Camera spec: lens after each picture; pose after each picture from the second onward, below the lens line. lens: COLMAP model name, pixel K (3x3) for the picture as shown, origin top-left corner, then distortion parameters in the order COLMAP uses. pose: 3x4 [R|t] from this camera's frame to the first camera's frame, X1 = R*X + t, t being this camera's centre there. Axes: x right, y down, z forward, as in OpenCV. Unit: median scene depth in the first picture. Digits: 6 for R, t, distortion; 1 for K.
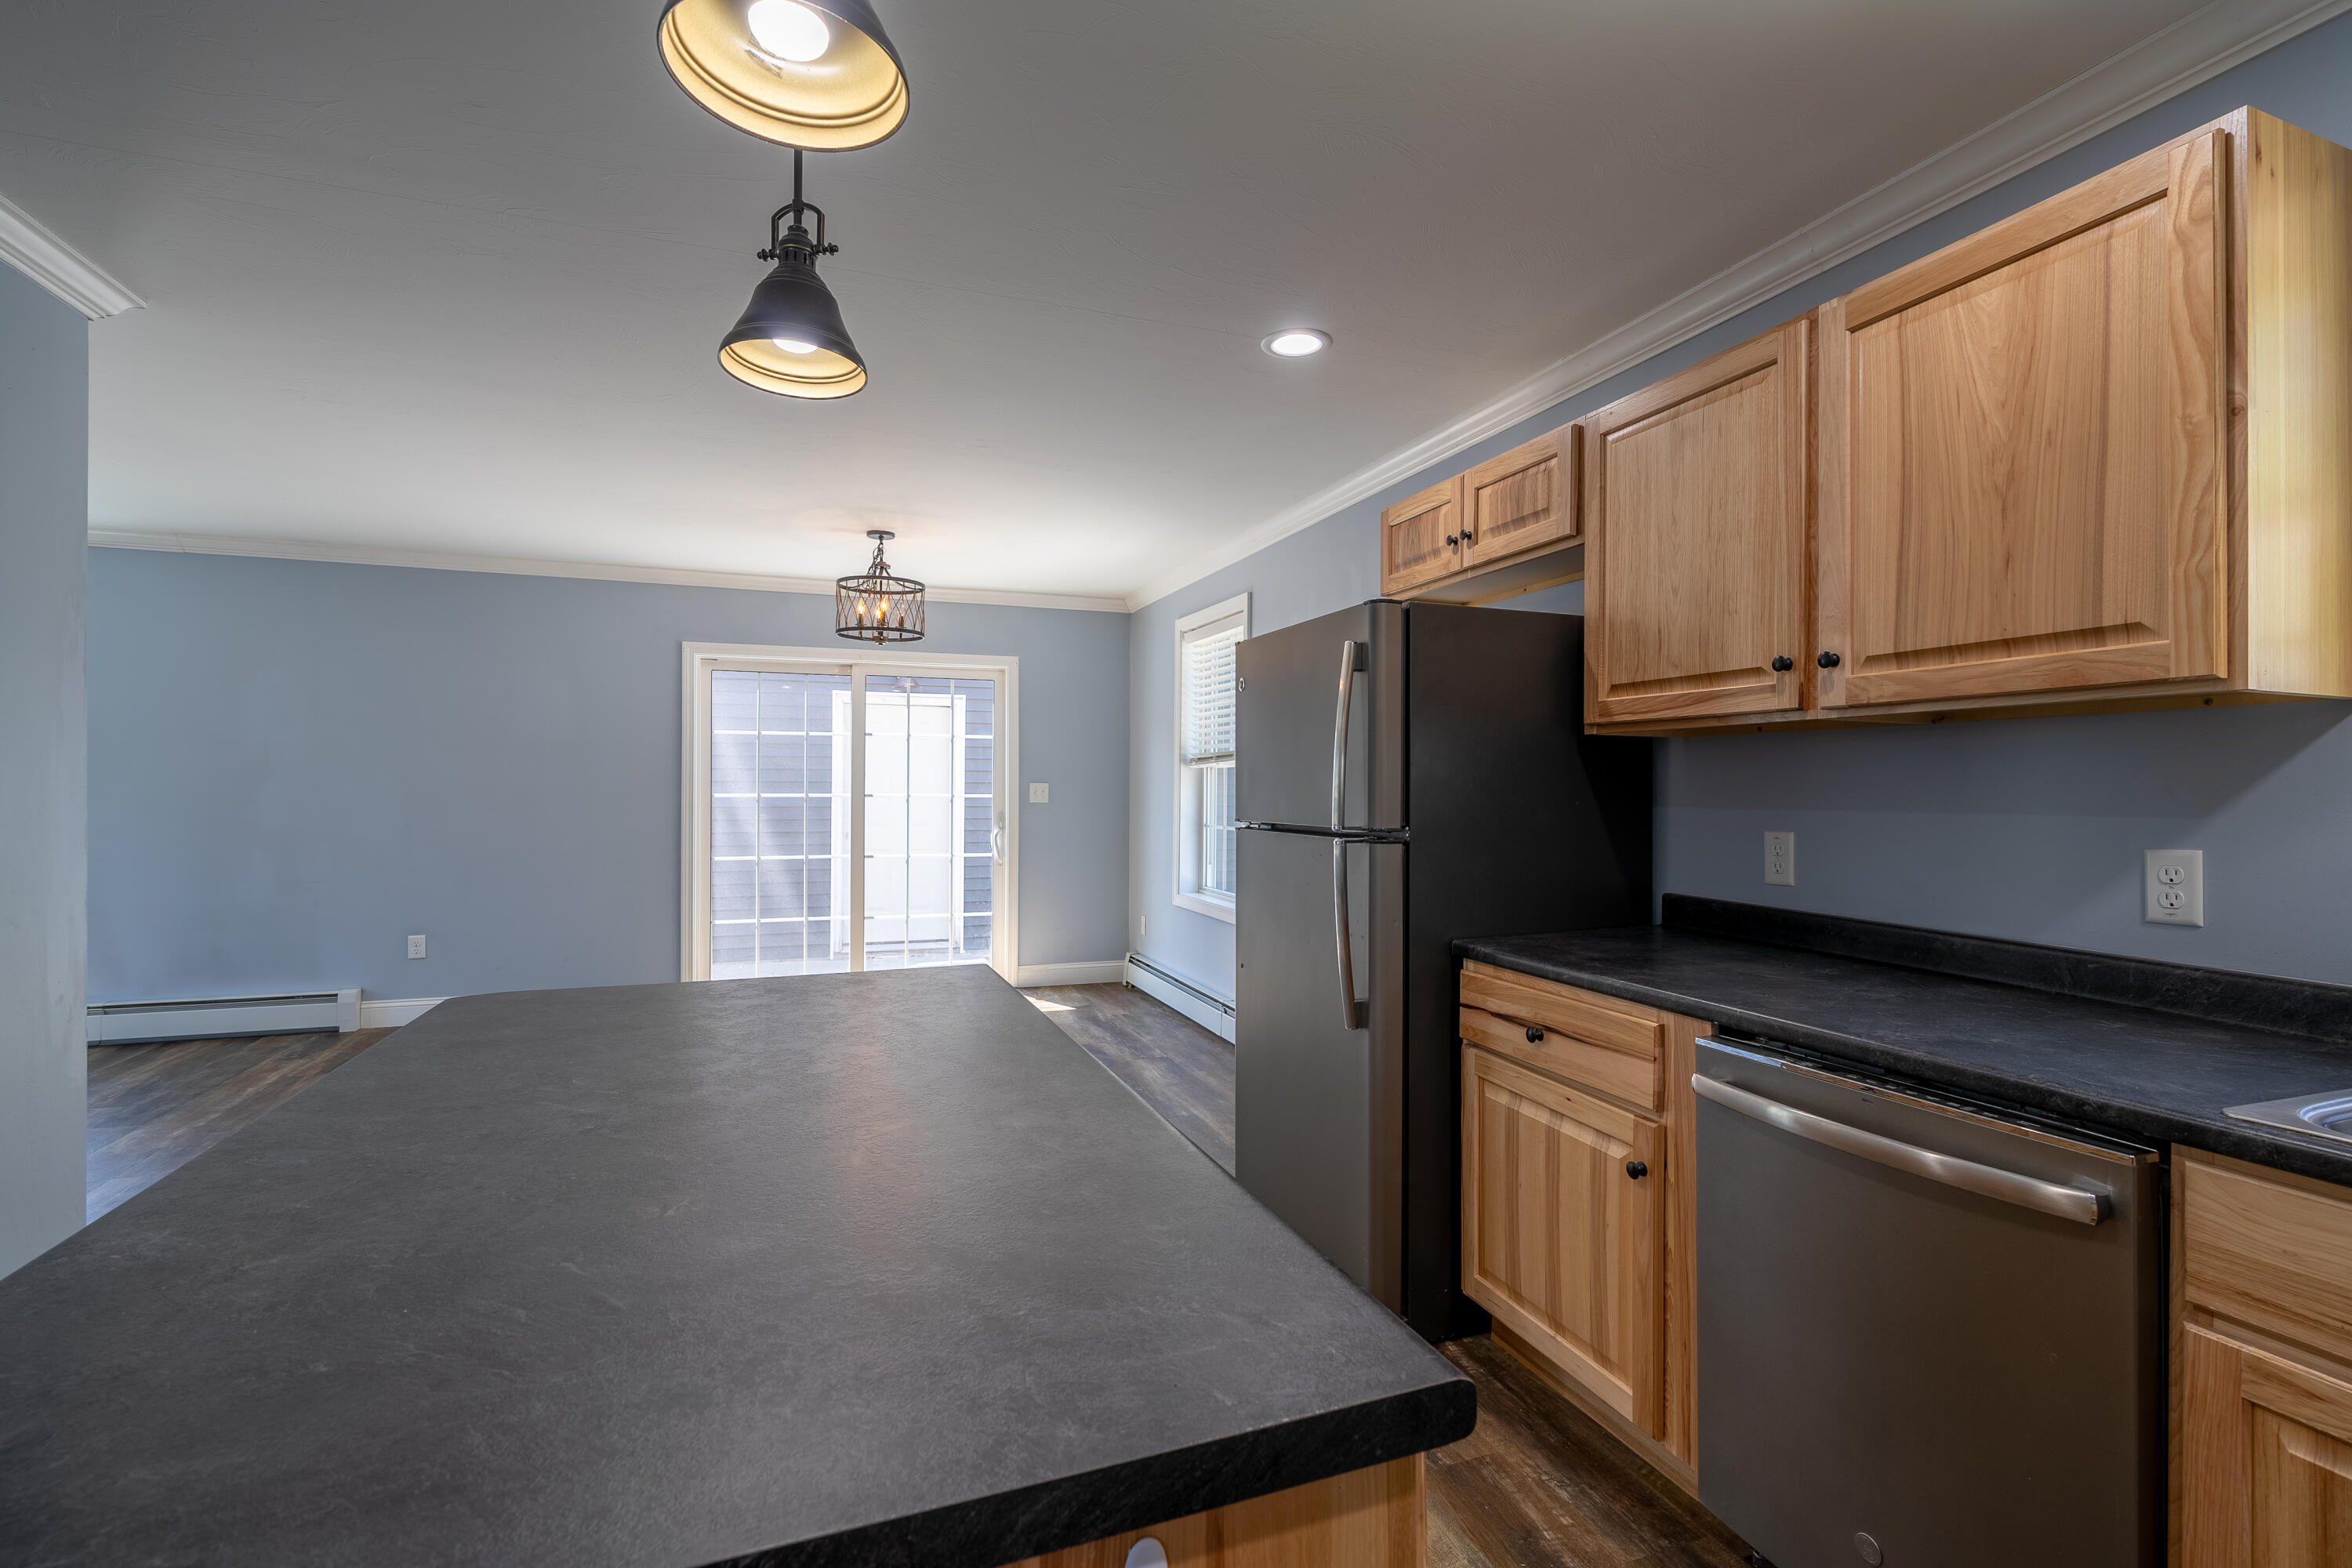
lens RADIAL K [[1052.6, 0, 1182.5], [0, 1052.6, 781.6], [0, 0, 1]] dist [-0.006706, 0.001917]
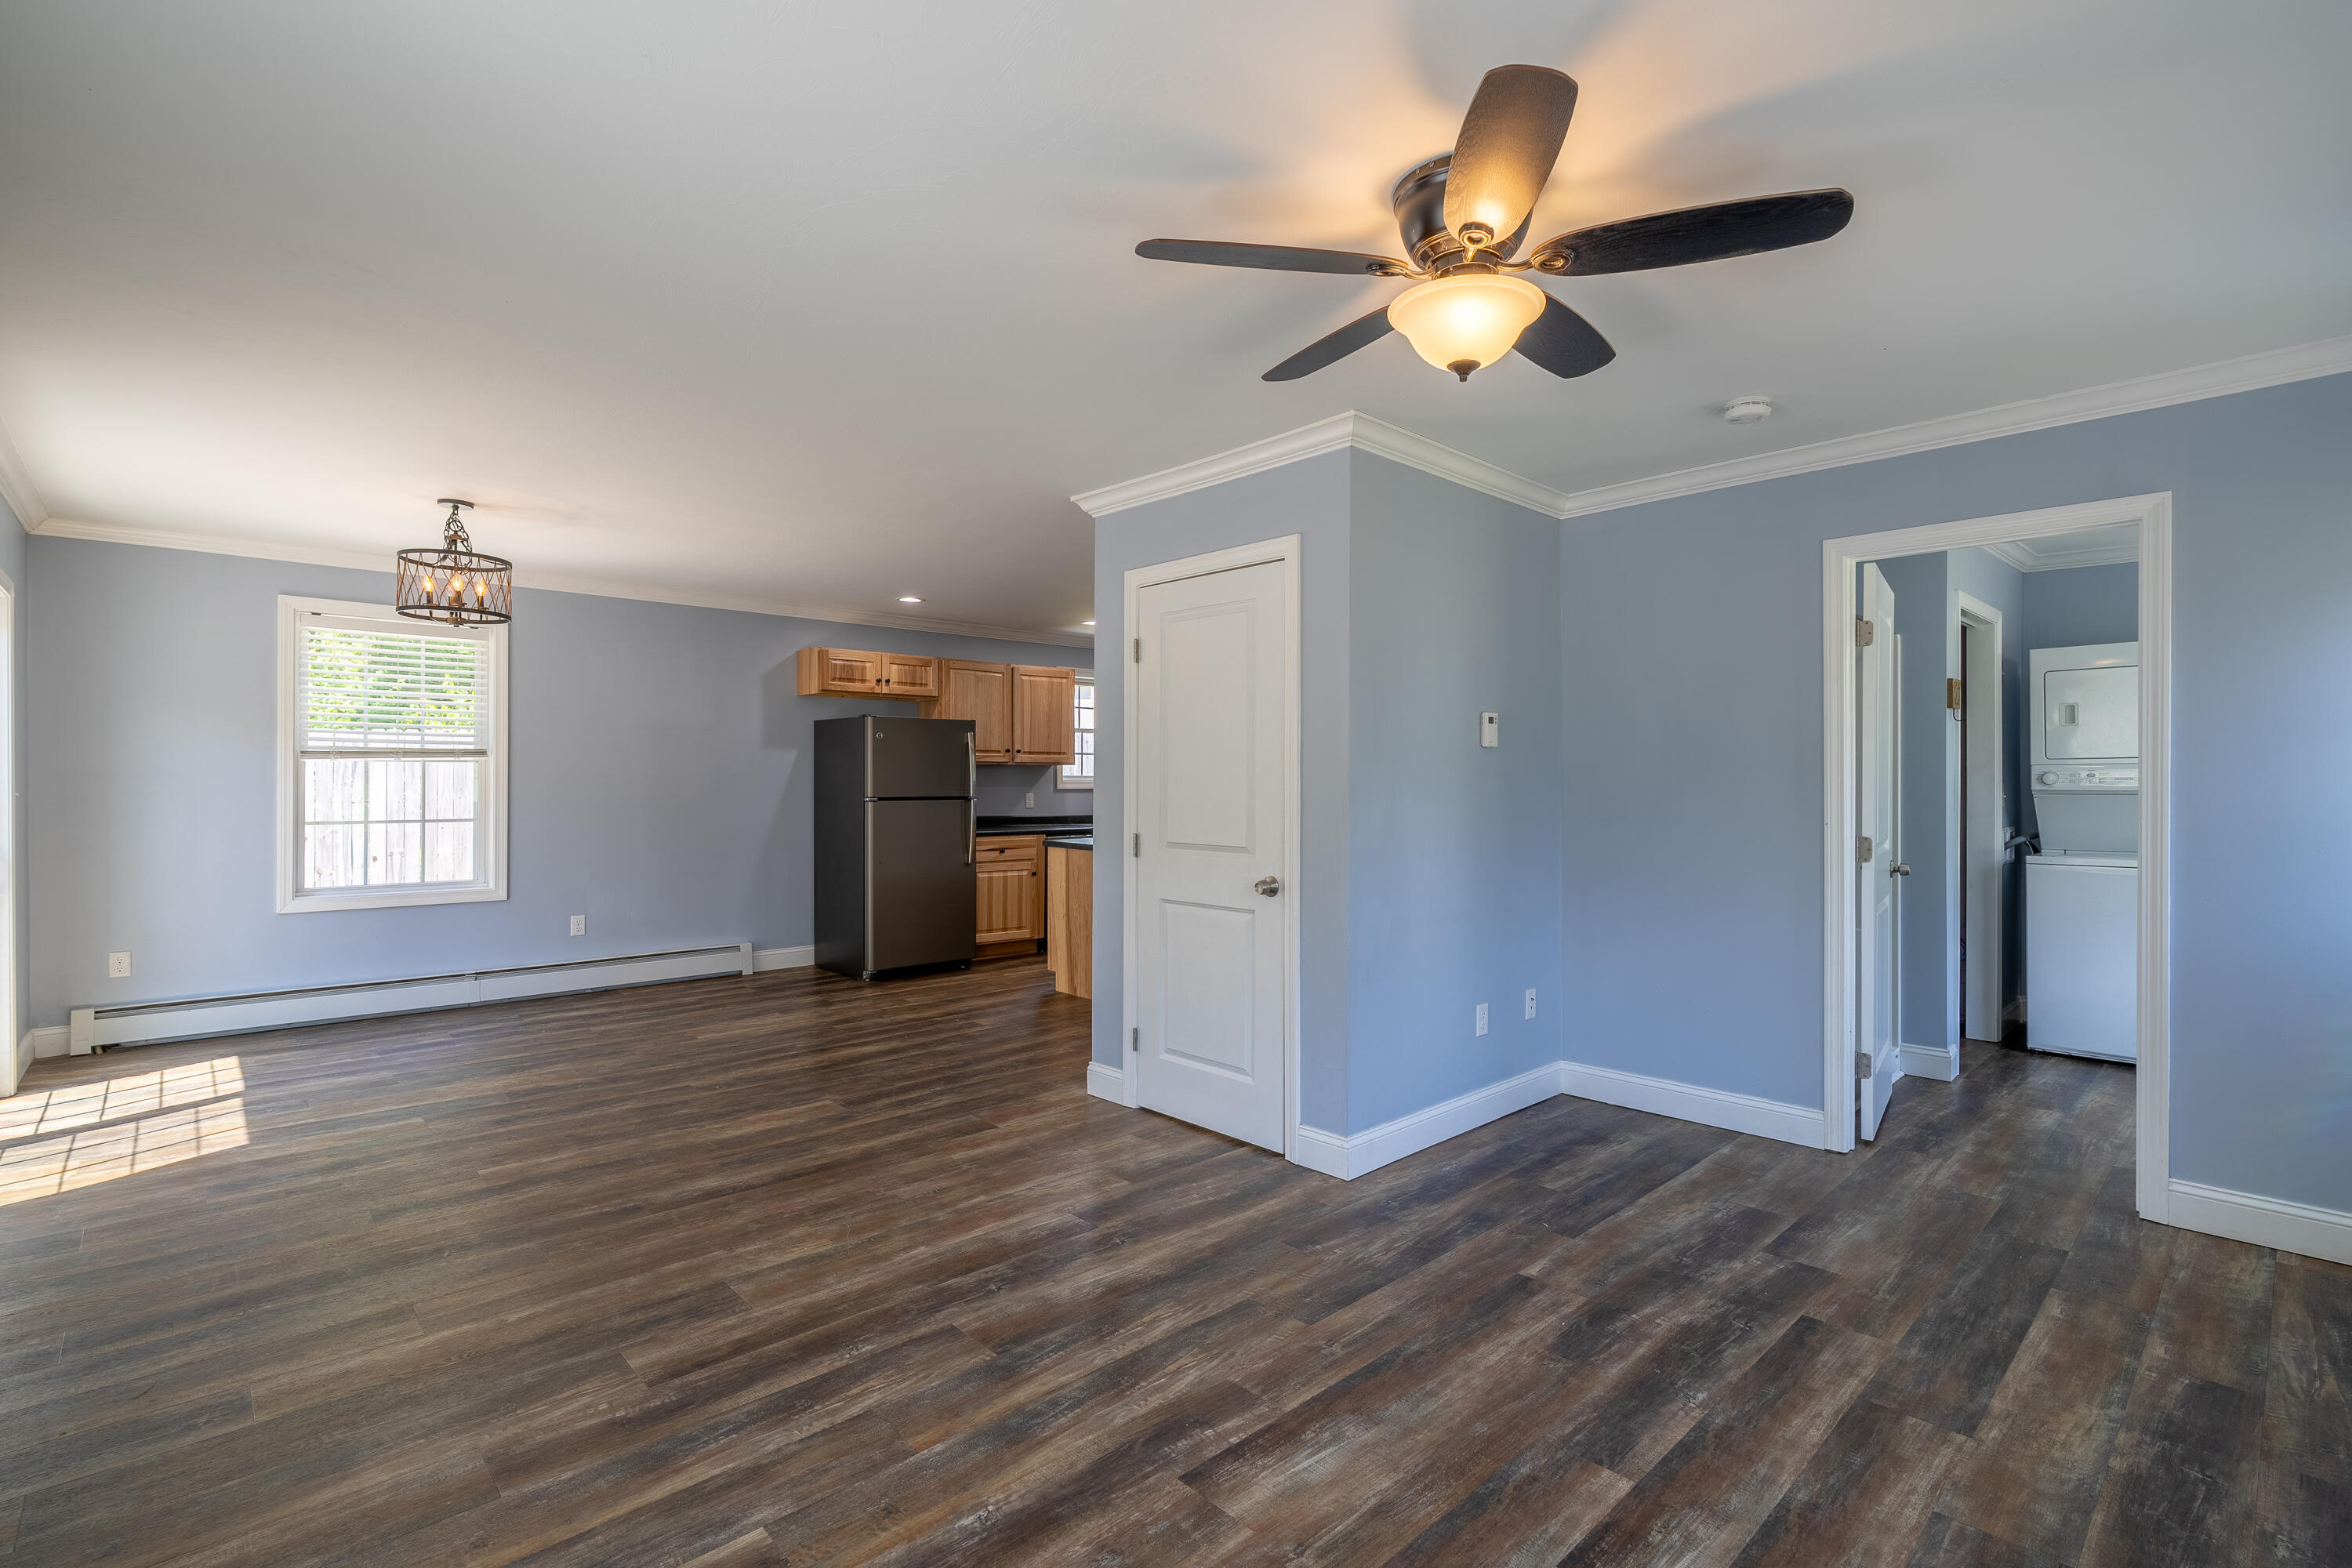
lens RADIAL K [[1071.7, 0, 1183.2], [0, 1071.7, 781.6], [0, 0, 1]] dist [-0.003723, 0.000633]
pose [[-0.386768, -0.007449, 0.922147, -3.332447], [-0.008784, 0.999952, 0.004393, -0.016621], [-0.922135, -0.006401, -0.386815, 1.890621]]
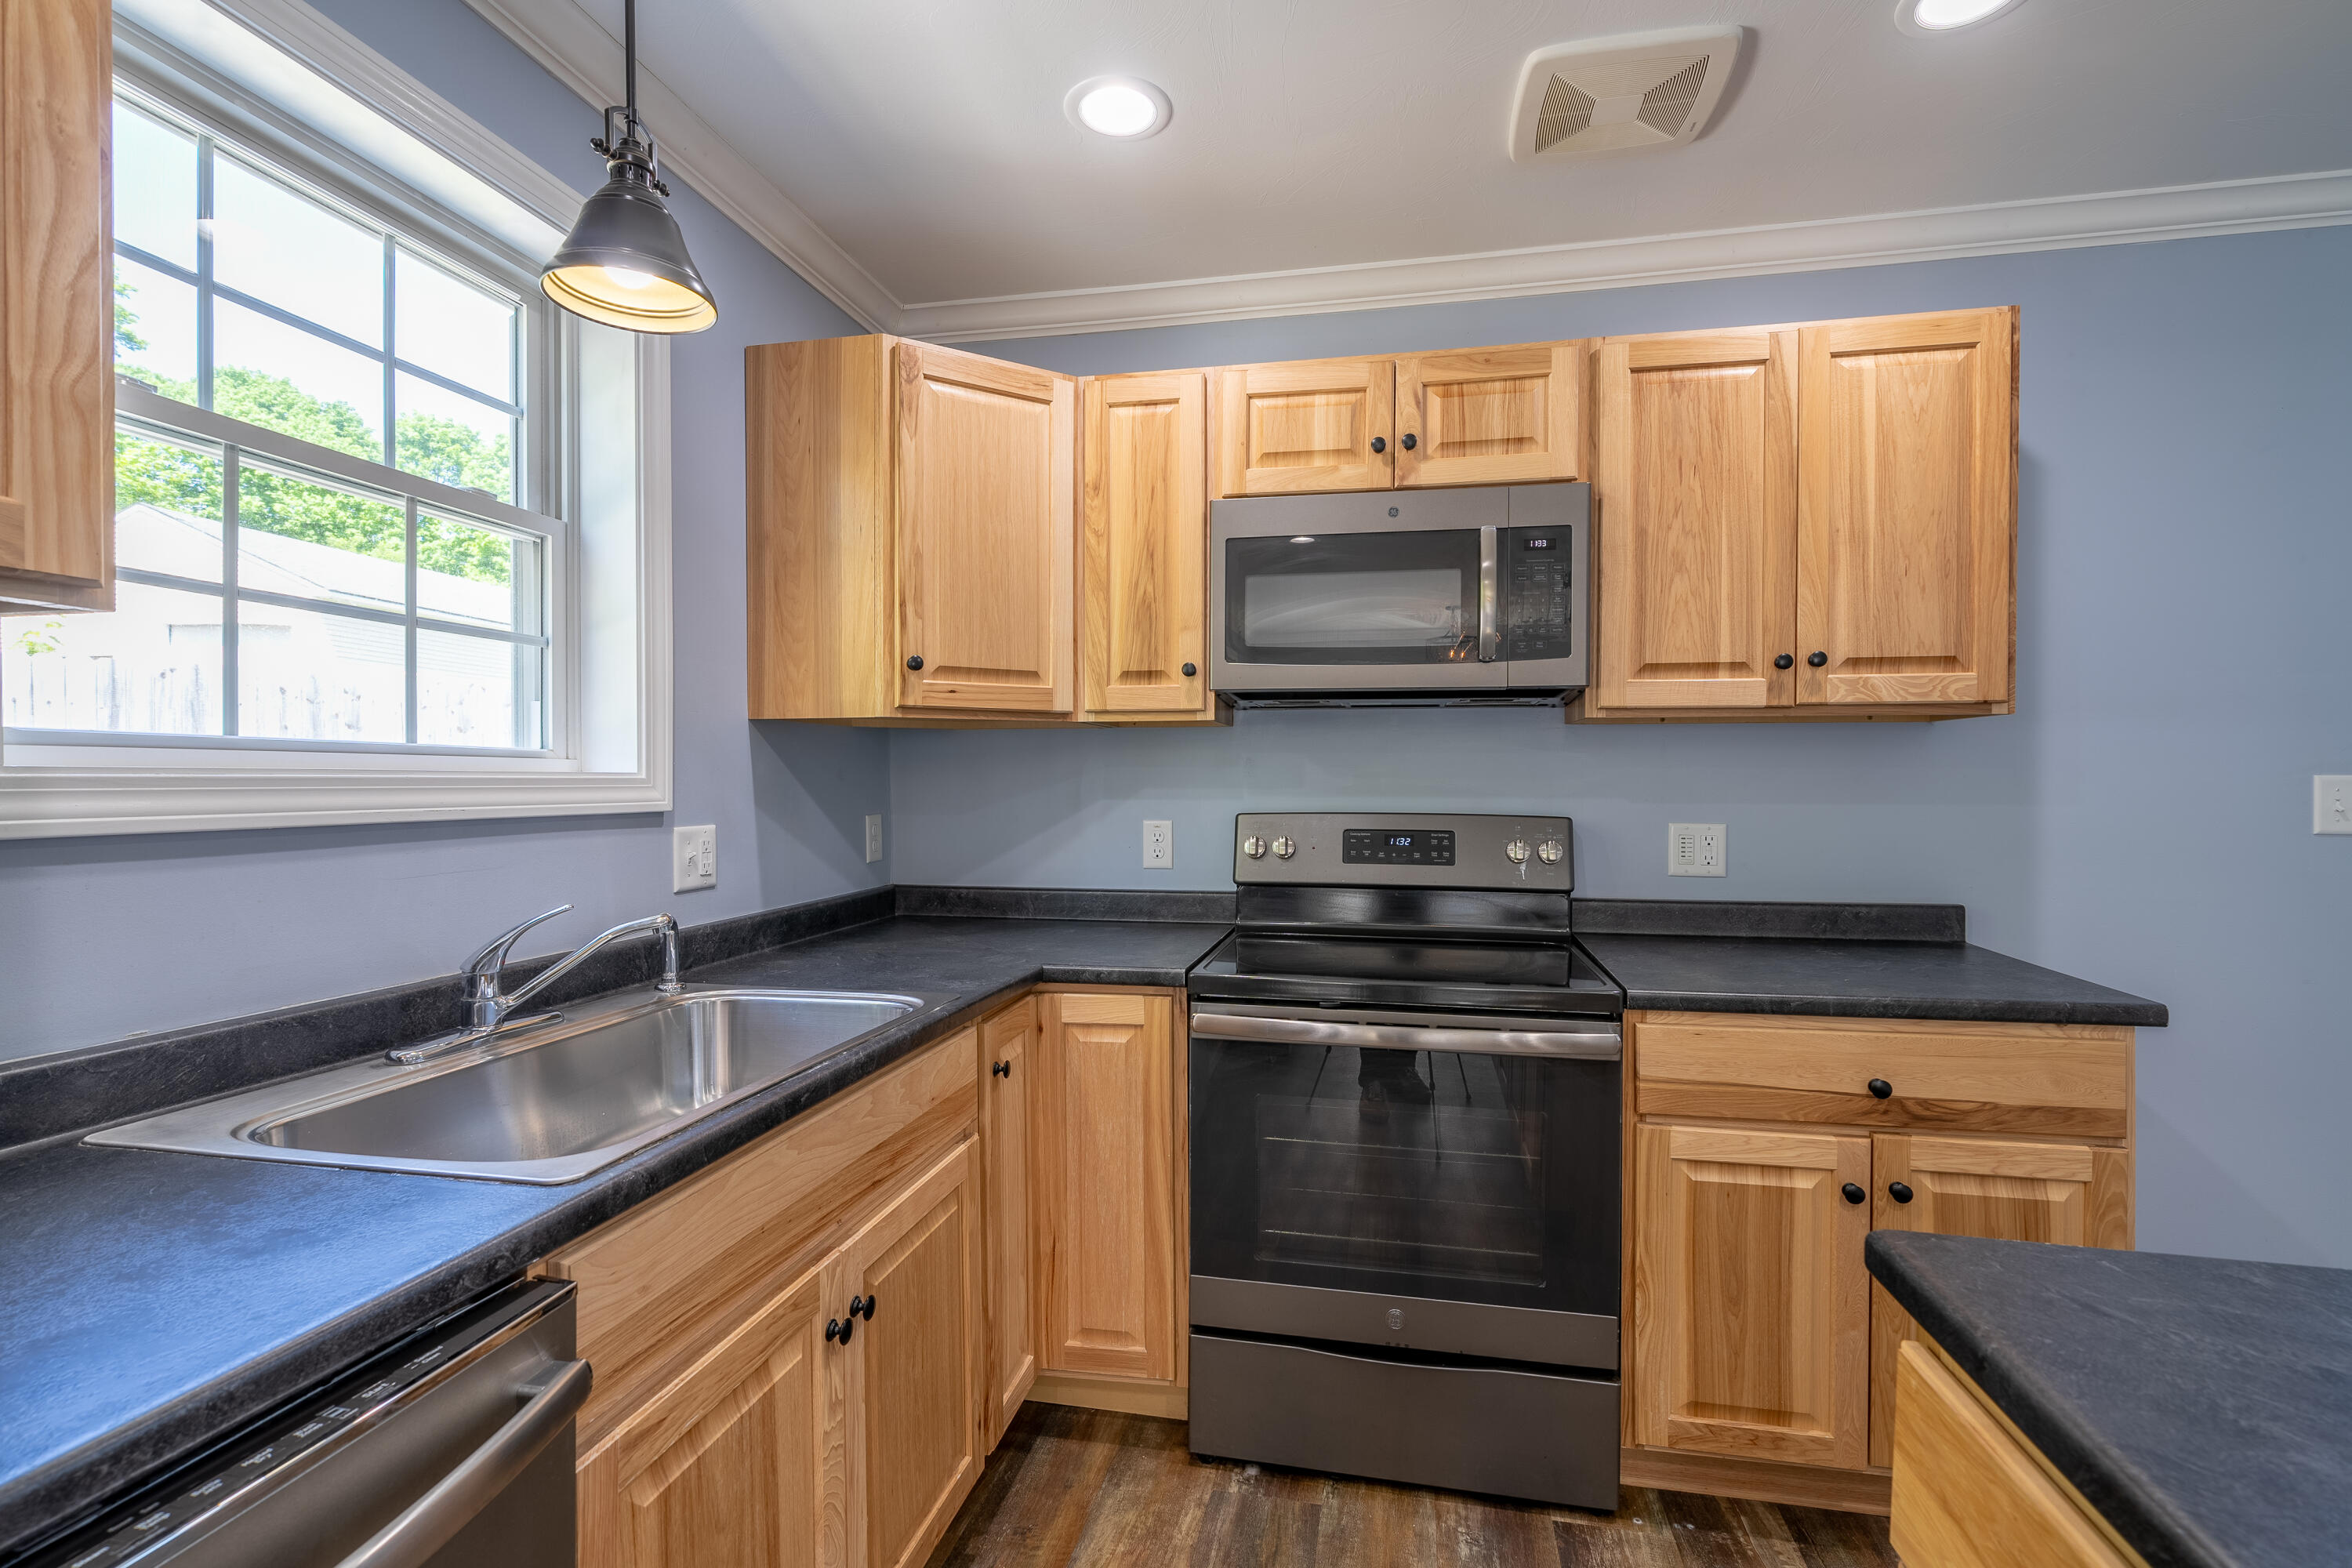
lens RADIAL K [[1071.7, 0, 1183.2], [0, 1071.7, 781.6], [0, 0, 1]] dist [-0.003723, 0.000633]
pose [[-0.845252, -0.007746, 0.534312, 0.089606], [-0.009517, 0.999955, -0.000559, 0.004236], [-0.534283, -0.005557, -0.845287, 0.797934]]
